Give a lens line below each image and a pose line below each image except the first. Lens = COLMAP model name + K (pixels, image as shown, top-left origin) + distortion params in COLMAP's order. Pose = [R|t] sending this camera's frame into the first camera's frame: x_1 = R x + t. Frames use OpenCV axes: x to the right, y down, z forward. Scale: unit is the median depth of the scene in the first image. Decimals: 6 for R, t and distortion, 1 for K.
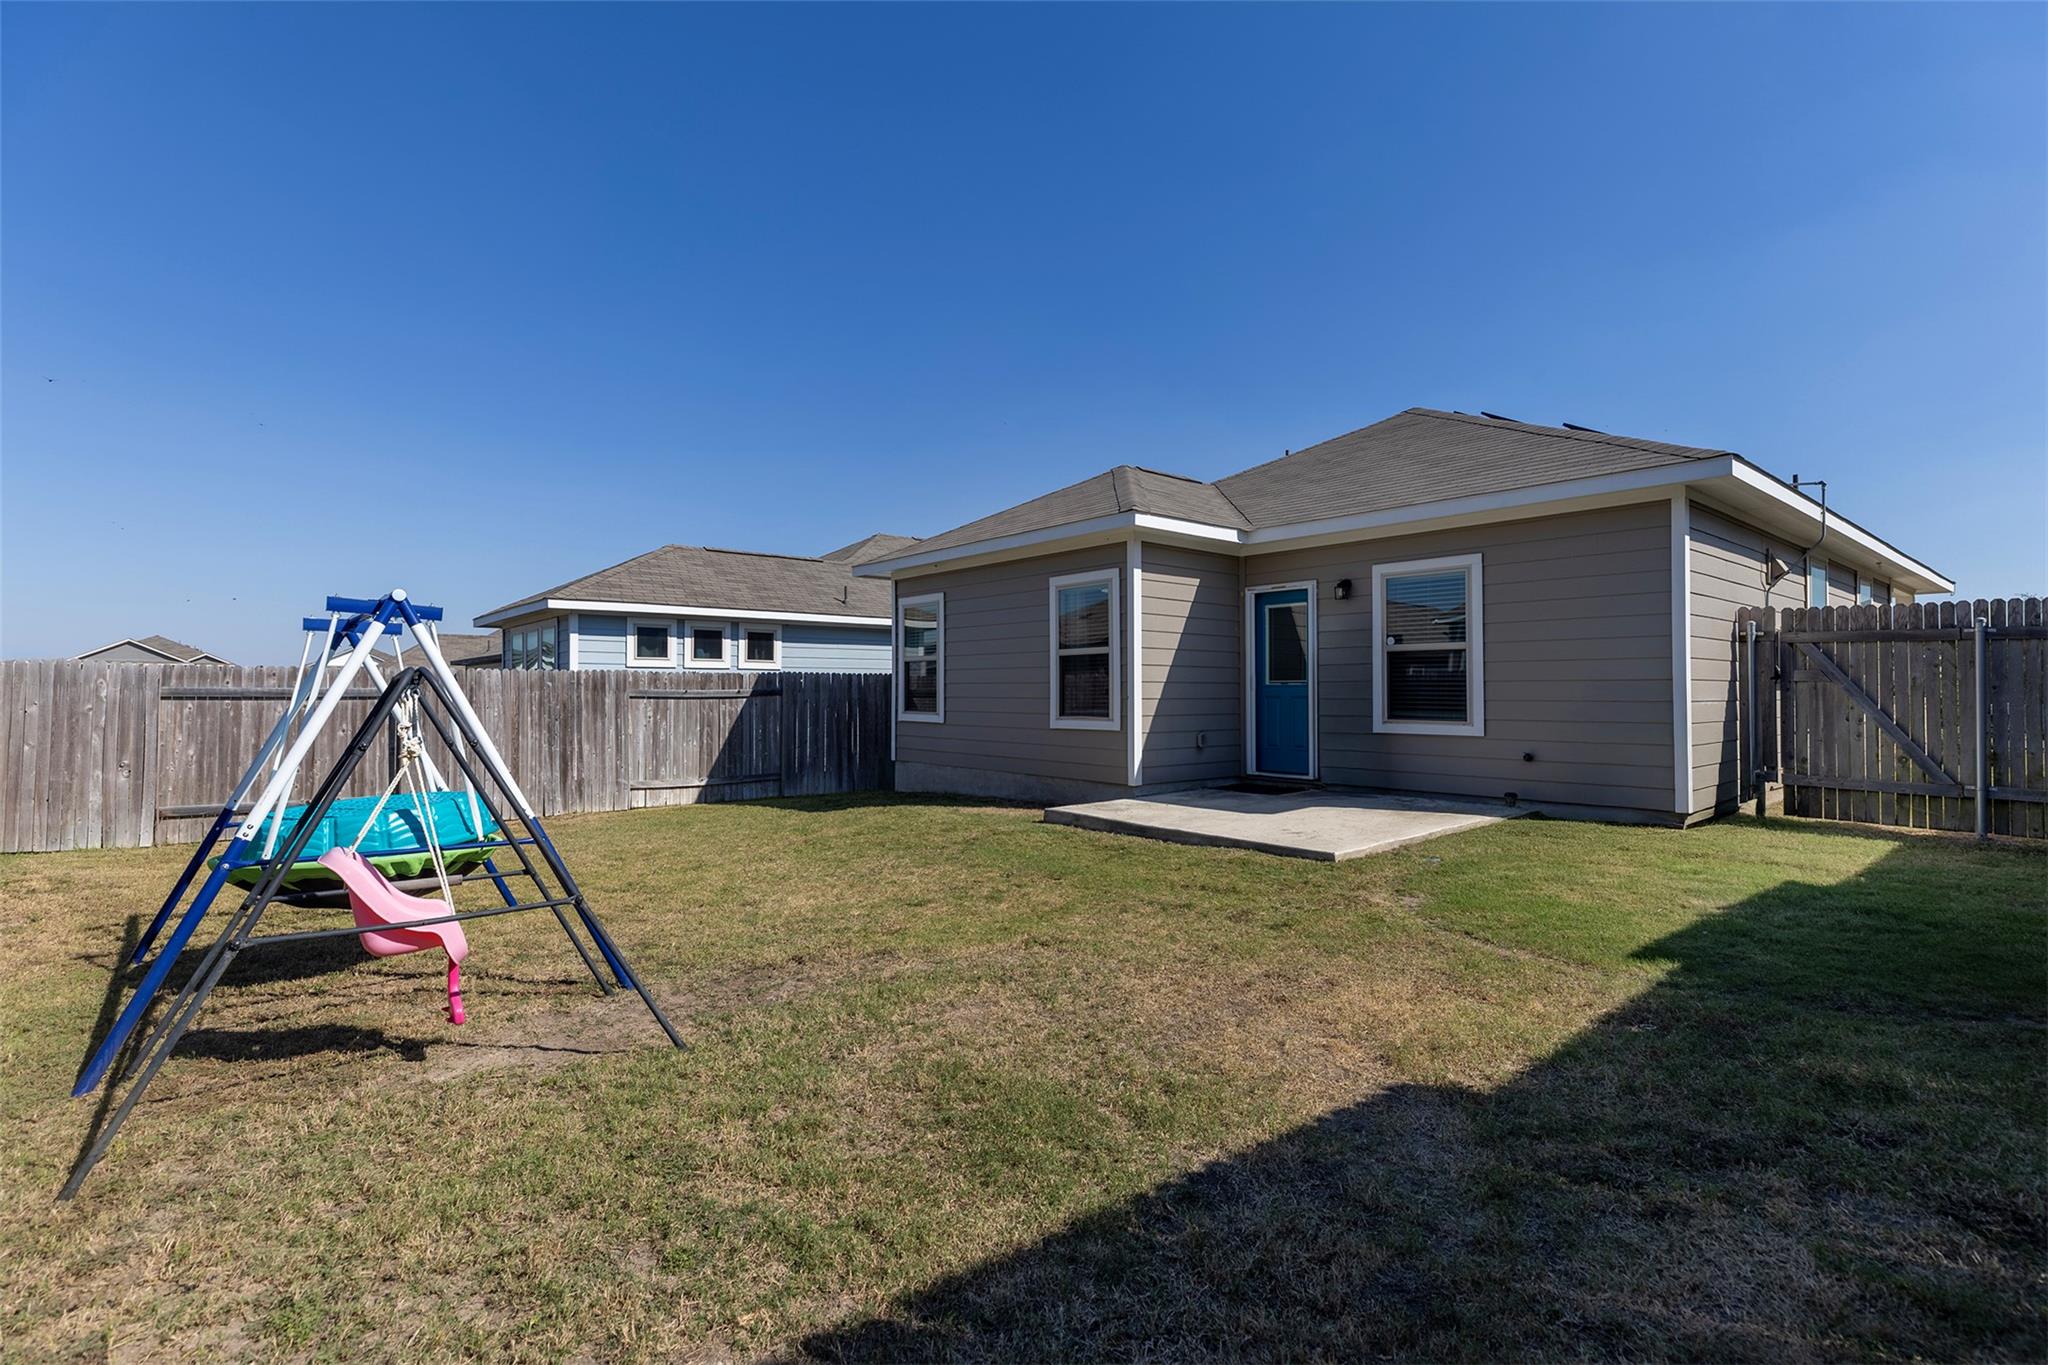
lens RADIAL K [[926.0, 0, 1024.0], [0, 926.0, 682.5], [0, 0, 1]] dist [0.001996, 0.000187]
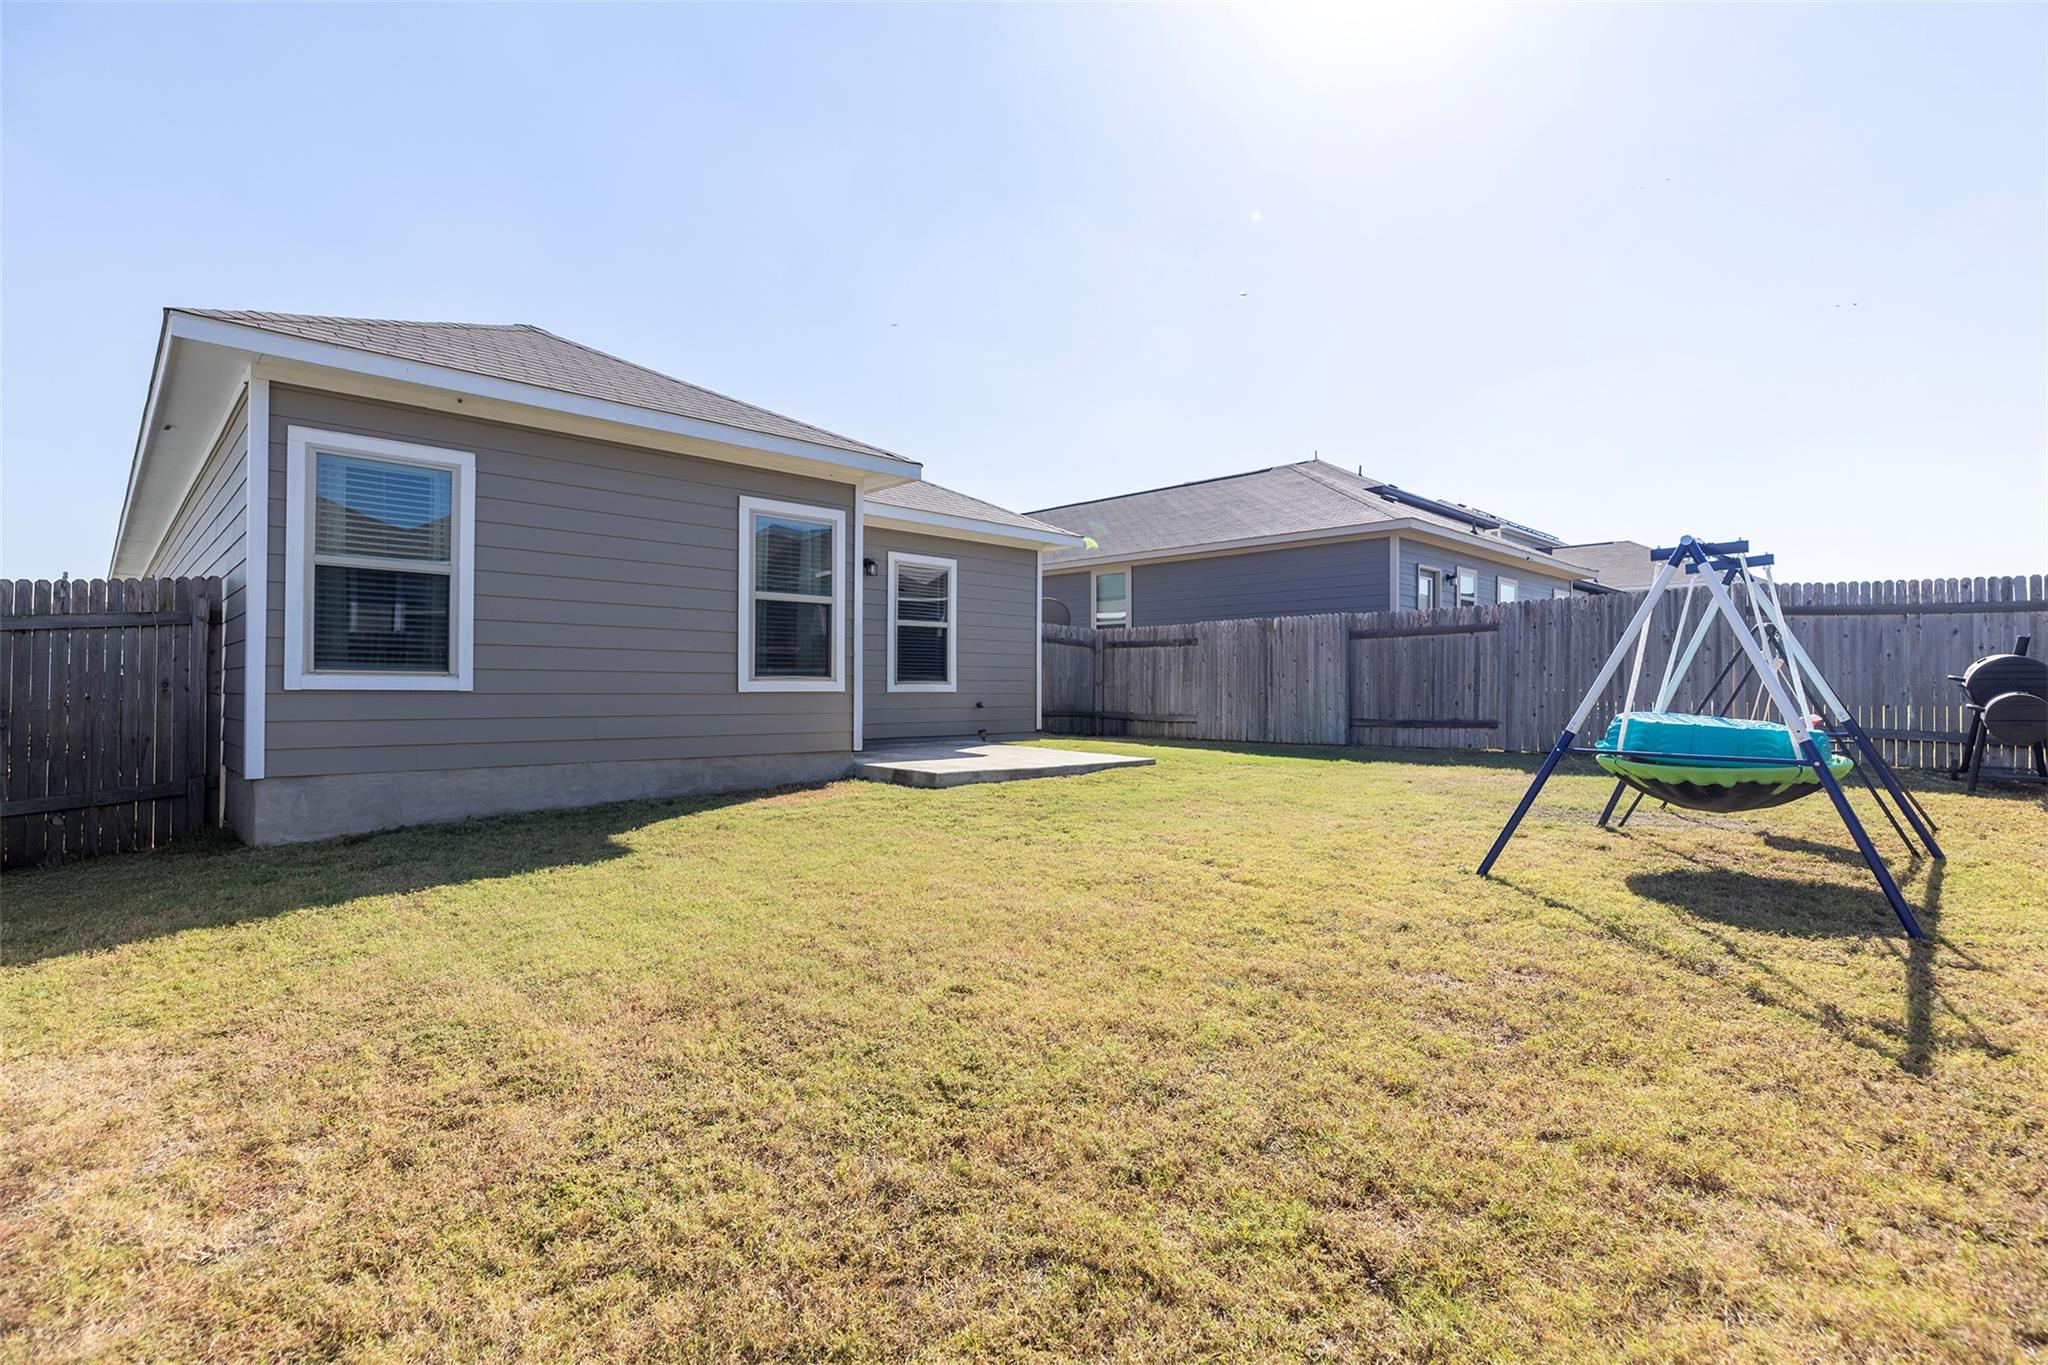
lens RADIAL K [[964.7, 0, 1024.0], [0, 964.7, 682.5], [0, 0, 1]] dist [0.000010, 0.000021]
pose [[-0.062411, 0.010484, 0.997995, -0.791017], [-0.008162, 0.999906, -0.011015, 0.049363], [-0.998017, -0.008833, -0.062320, 0.824636]]
